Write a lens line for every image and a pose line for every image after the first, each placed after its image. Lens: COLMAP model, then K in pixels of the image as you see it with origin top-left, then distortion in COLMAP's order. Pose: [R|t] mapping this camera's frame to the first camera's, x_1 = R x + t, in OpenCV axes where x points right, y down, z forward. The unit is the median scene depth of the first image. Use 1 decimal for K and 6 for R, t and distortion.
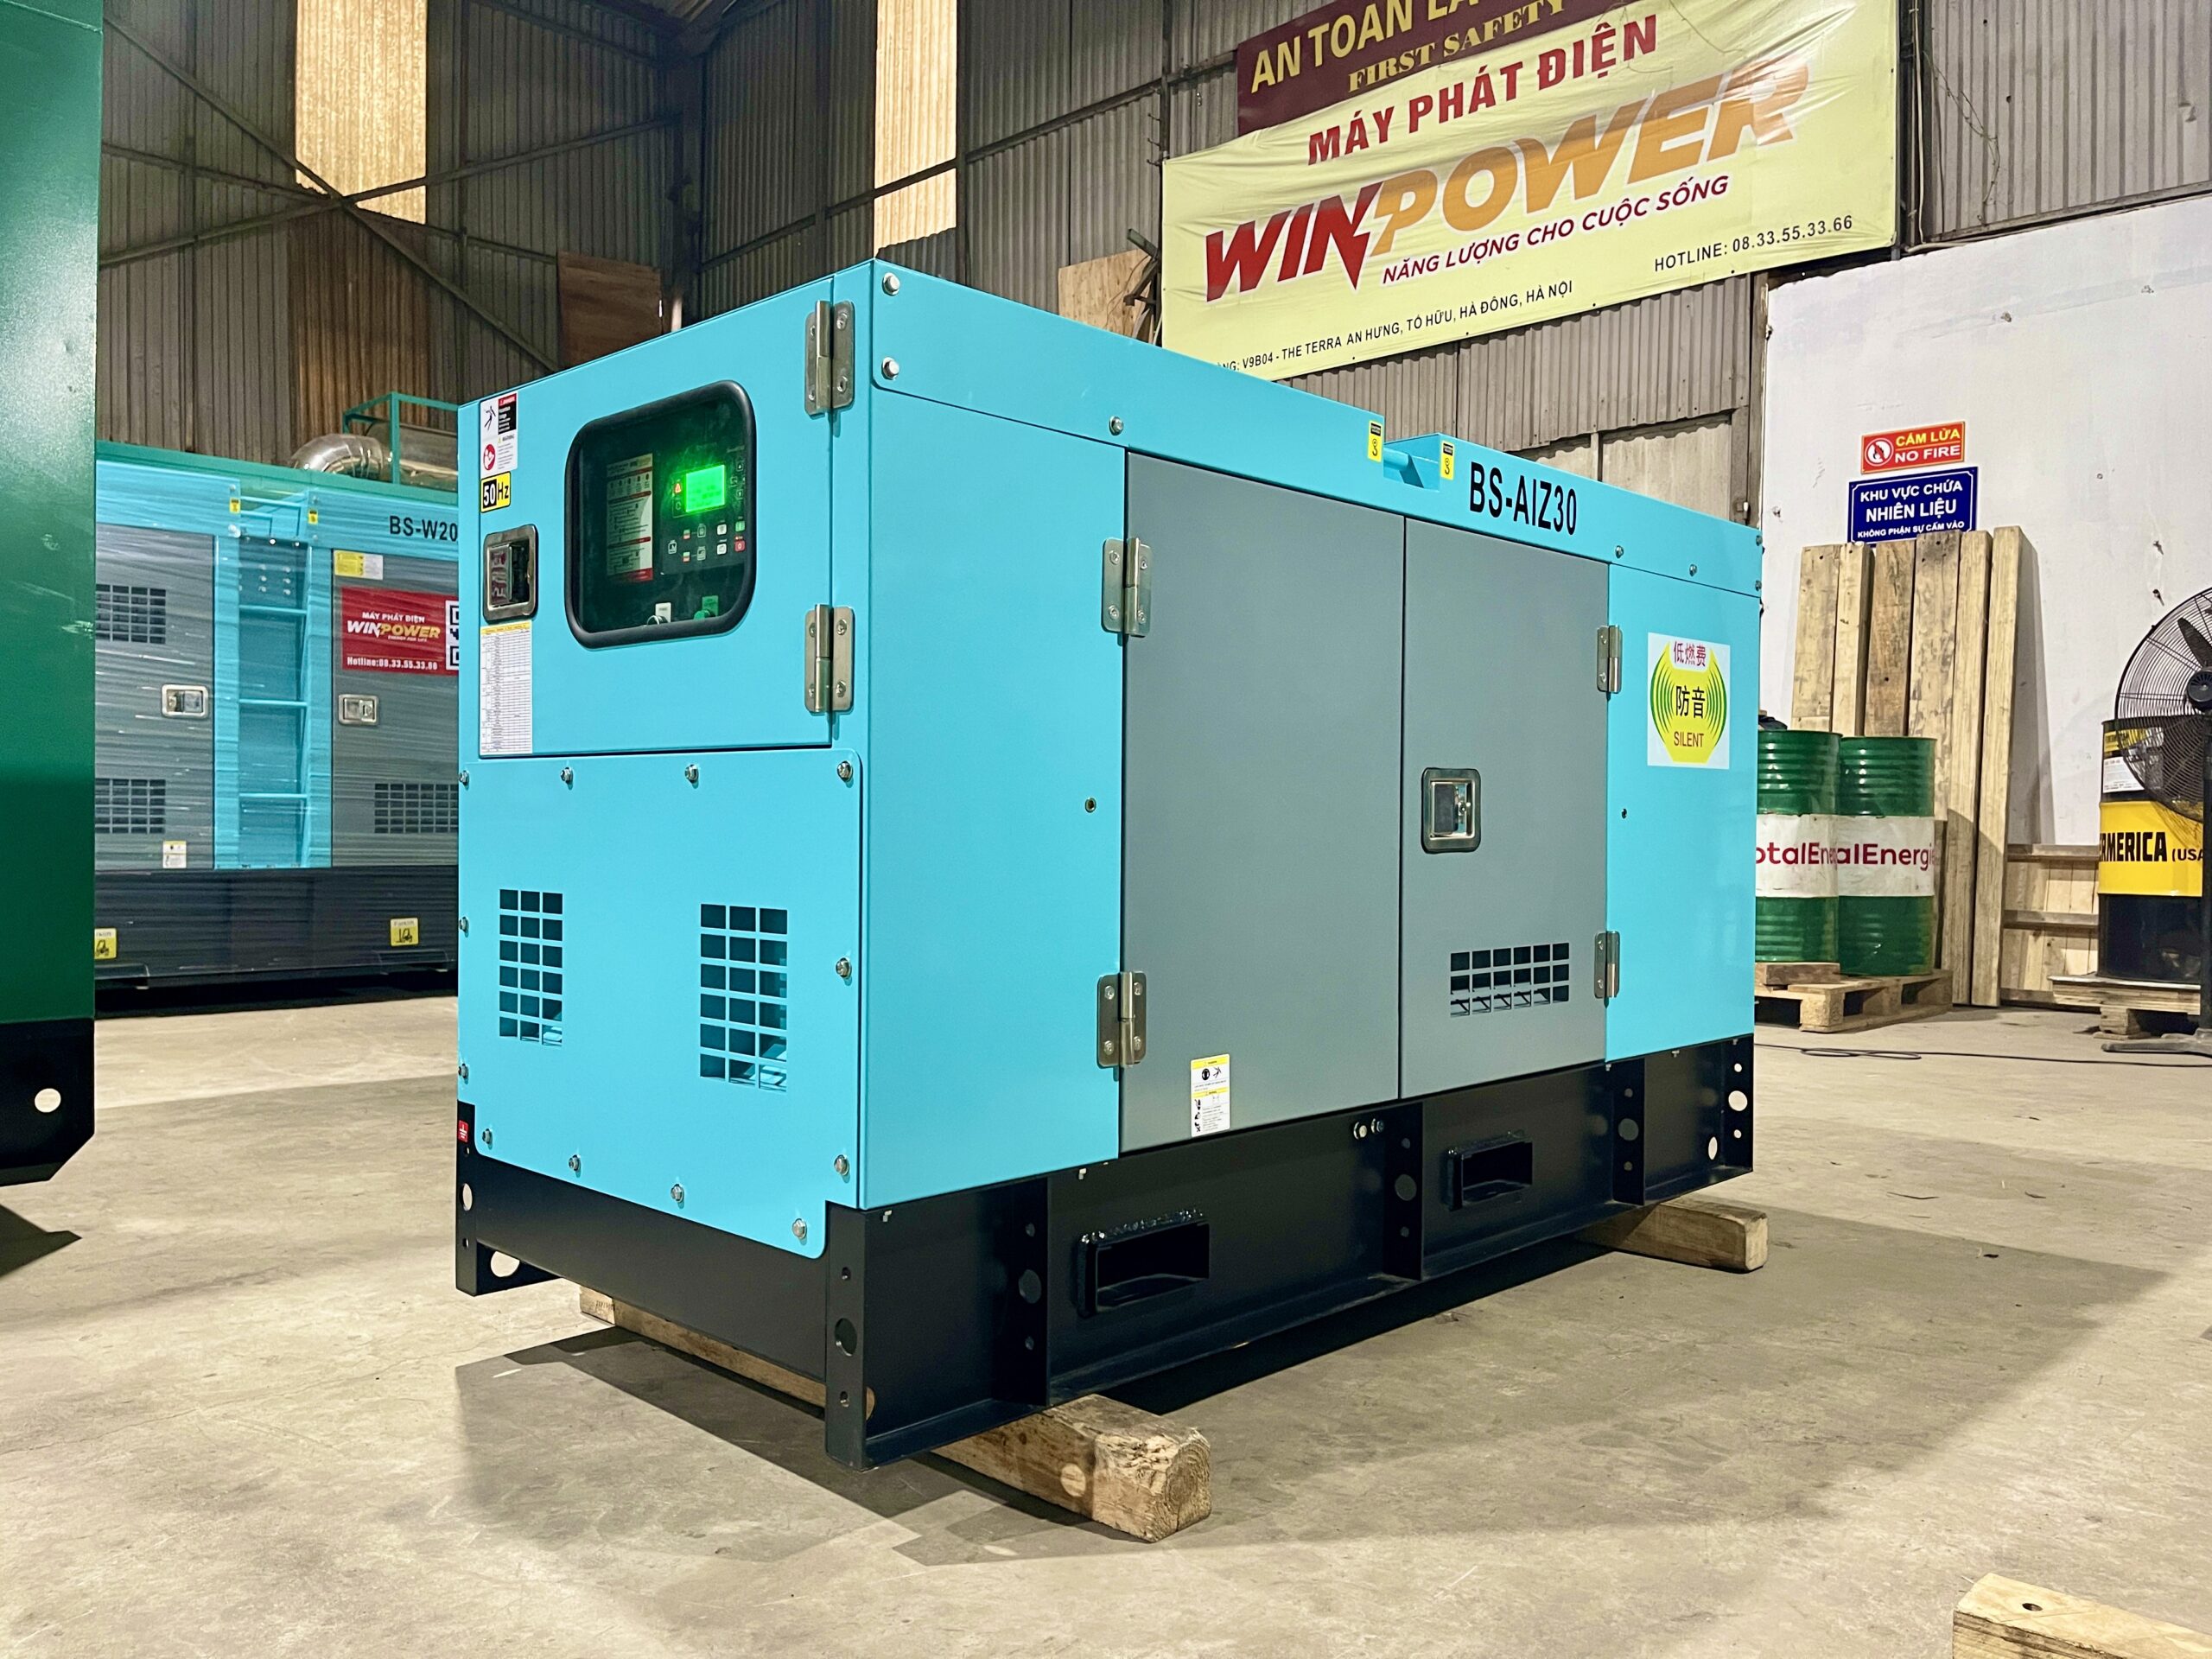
lens RADIAL K [[1660.4, 0, 1114.1], [0, 1660.4, 821.1], [0, 0, 1]] dist [0.093248, -0.120344]
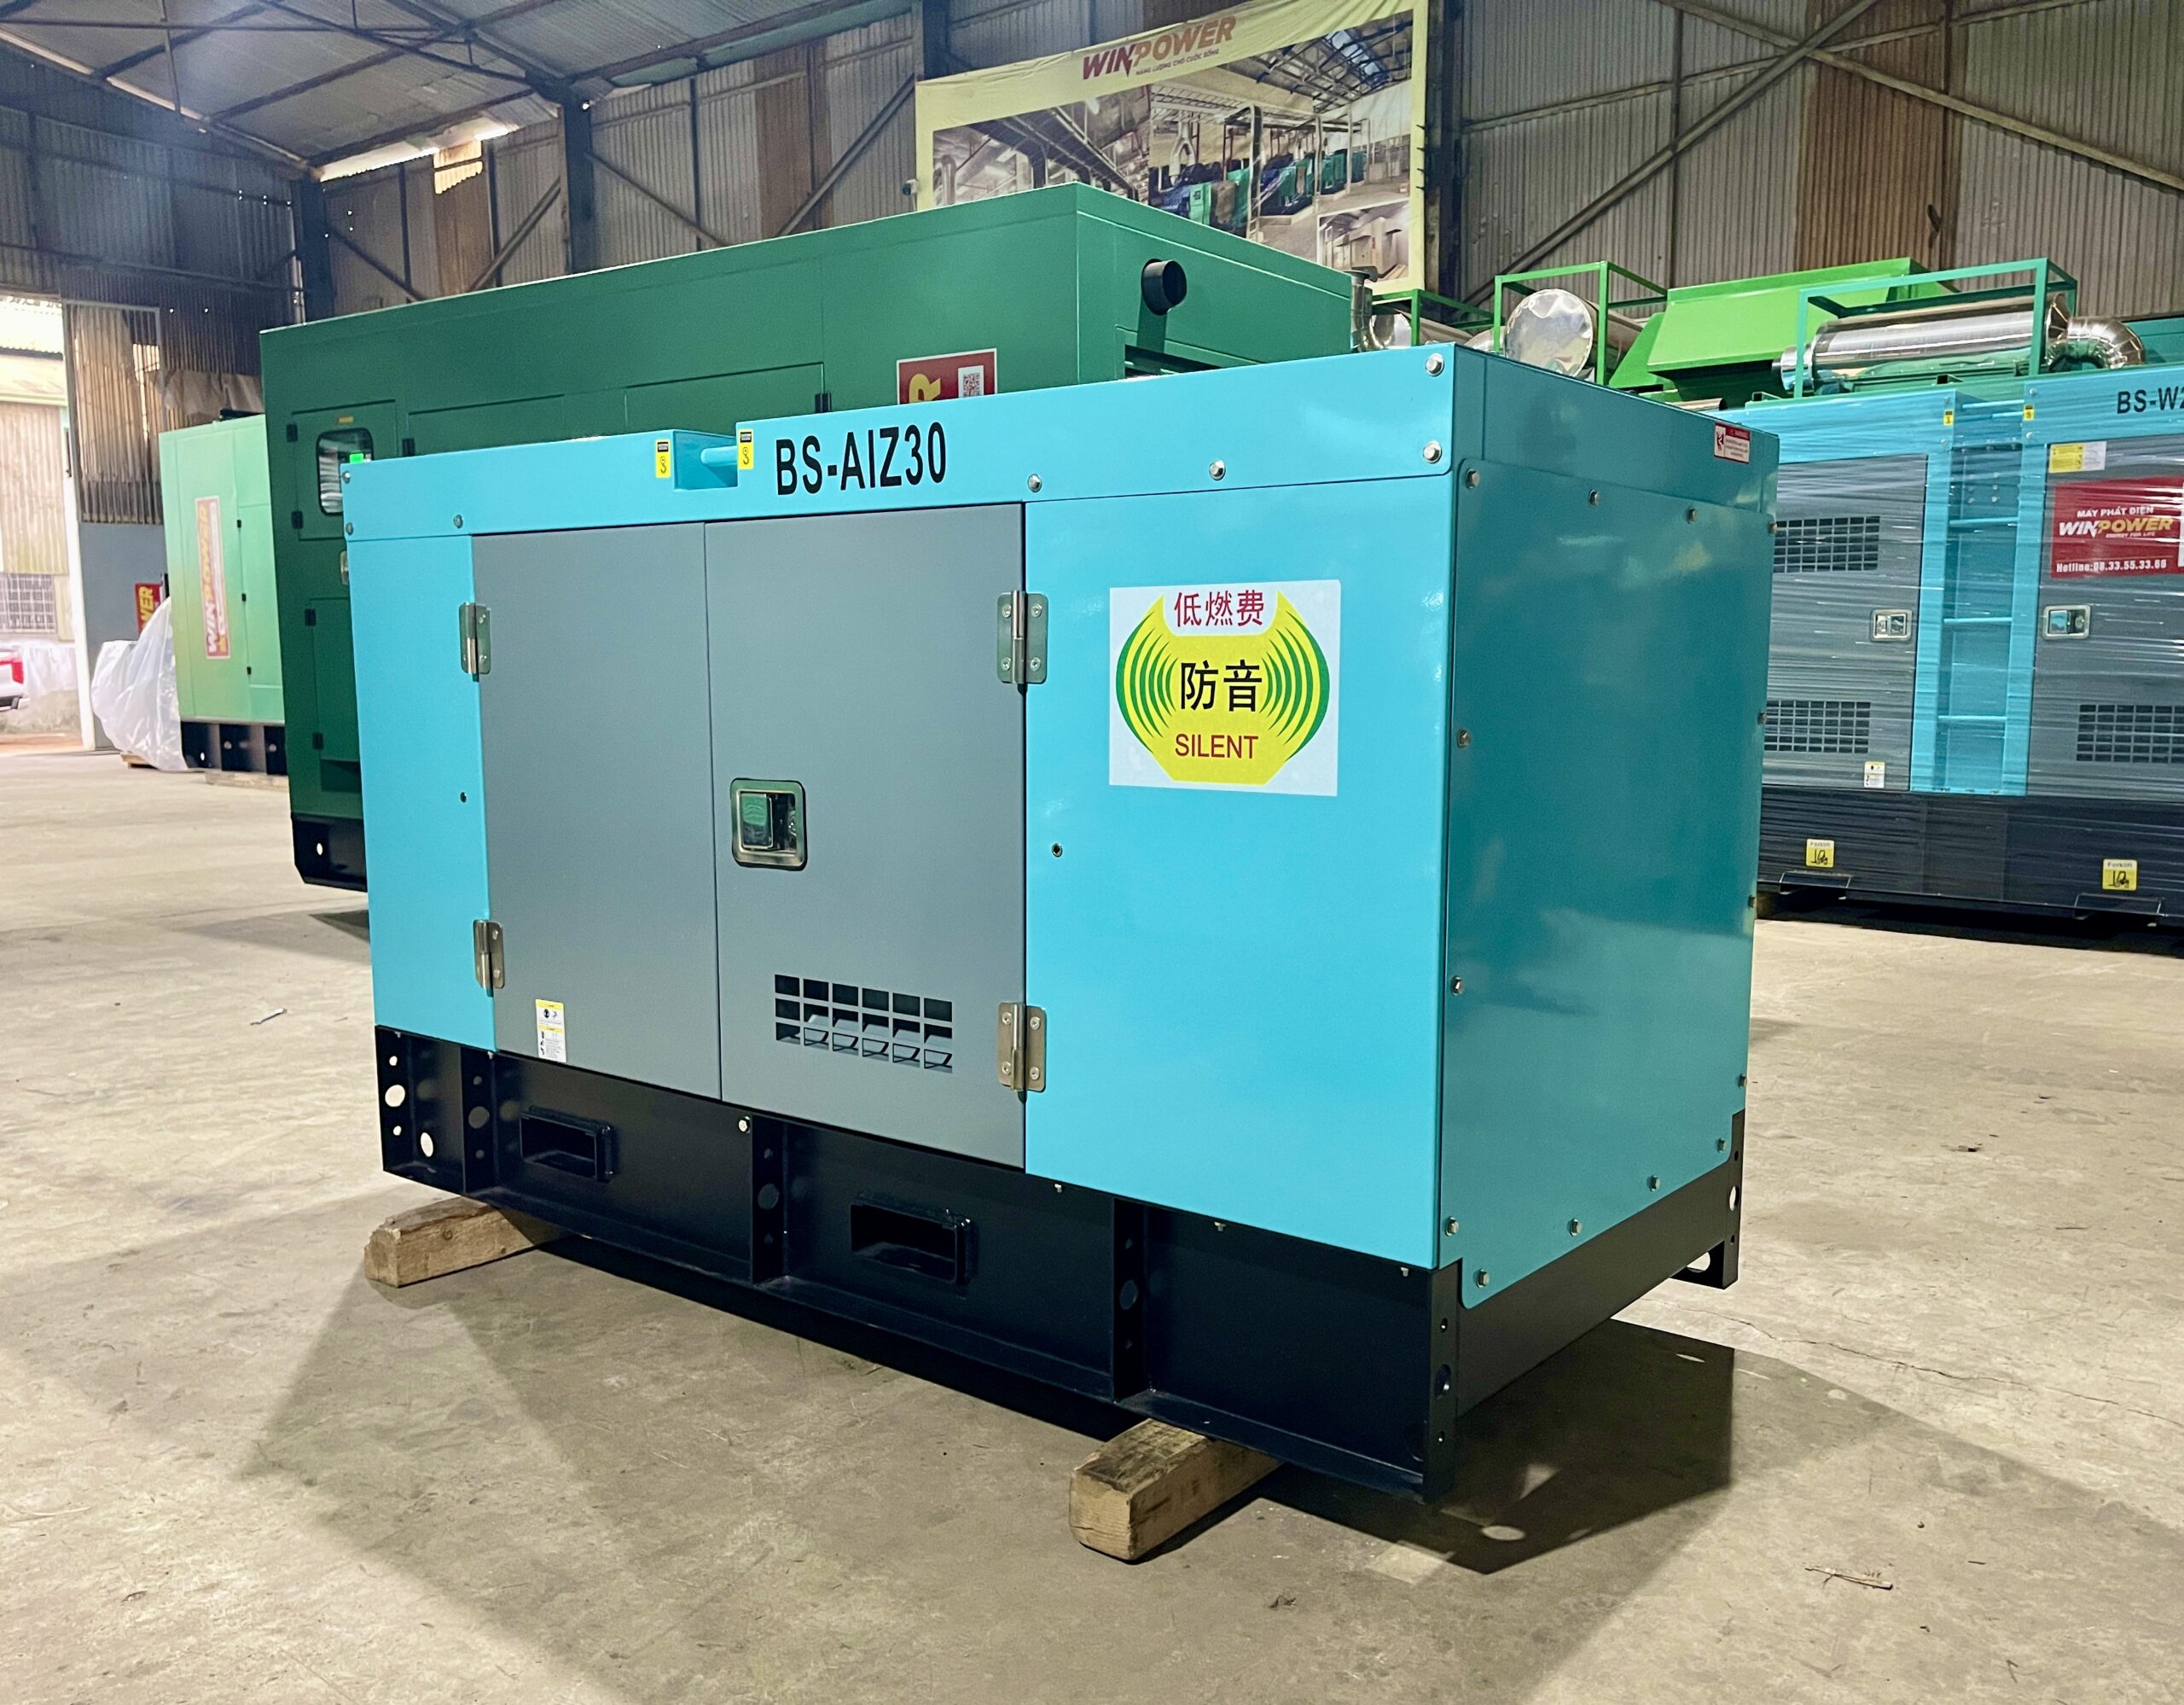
lens RADIAL K [[1804.4, 0, 1203.6], [0, 1804.4, 883.0], [0, 0, 1]] dist [0.087686, -0.106567]
pose [[0.125268, 0.111584, -0.985828, 1.151989], [-0.006893, 0.993729, 0.111602, -0.082698], [0.992099, -0.007185, 0.125251, 1.029106]]
